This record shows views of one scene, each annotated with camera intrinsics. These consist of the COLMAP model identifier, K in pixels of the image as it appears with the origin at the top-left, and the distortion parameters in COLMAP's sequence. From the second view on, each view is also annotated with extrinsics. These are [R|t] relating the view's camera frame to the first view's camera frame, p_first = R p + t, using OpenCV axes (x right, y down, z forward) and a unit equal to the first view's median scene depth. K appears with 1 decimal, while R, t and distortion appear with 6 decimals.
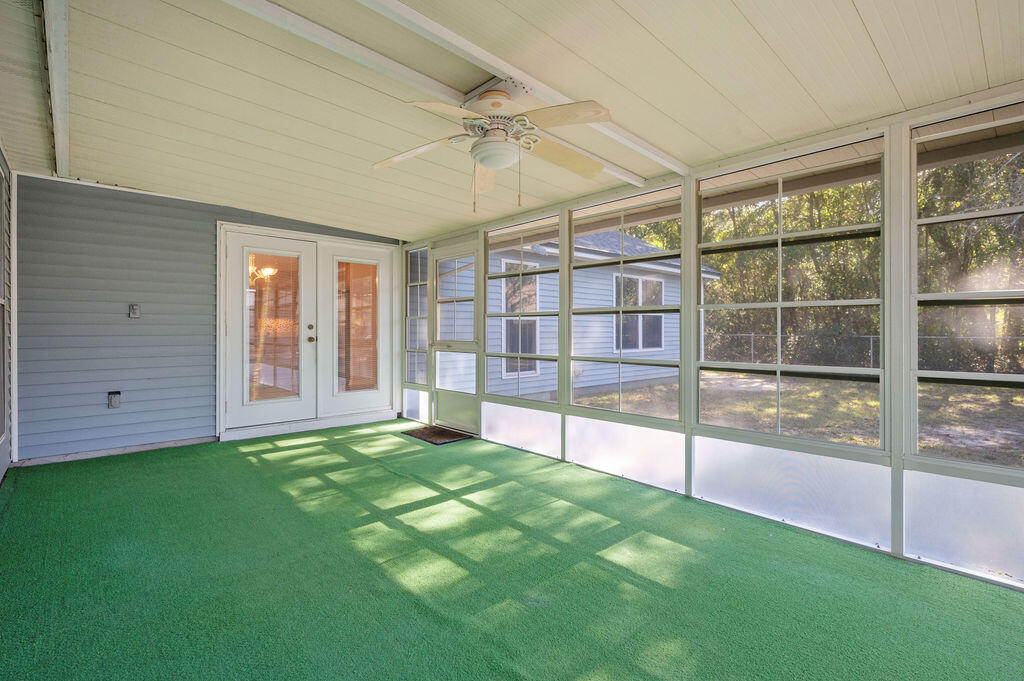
lens RADIAL K [[483.2, 0, 506.5], [0, 483.2, 338.9], [0, 0, 1]] dist [-0.012732, 0.009018]
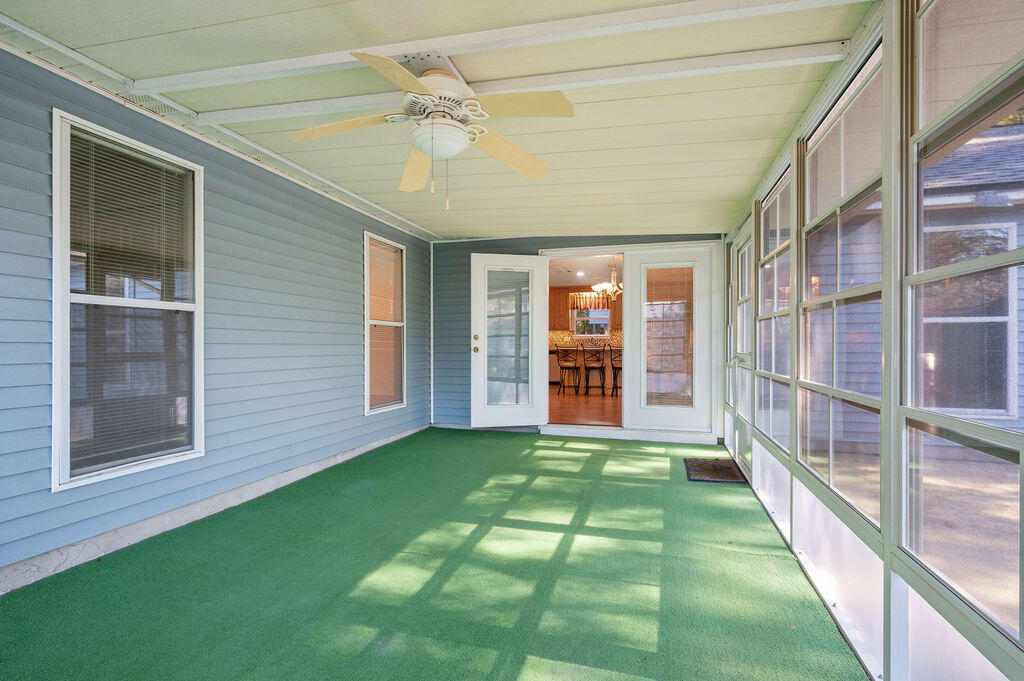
lens RADIAL K [[483.2, 0, 506.5], [0, 483.2, 338.9], [0, 0, 1]] dist [-0.012732, 0.009018]
pose [[0.509704, -0.009029, -0.860302, 0.559954], [-0.012822, 0.999754, -0.018089, -0.000027], [0.860254, 0.020251, 0.509463, 0.444769]]
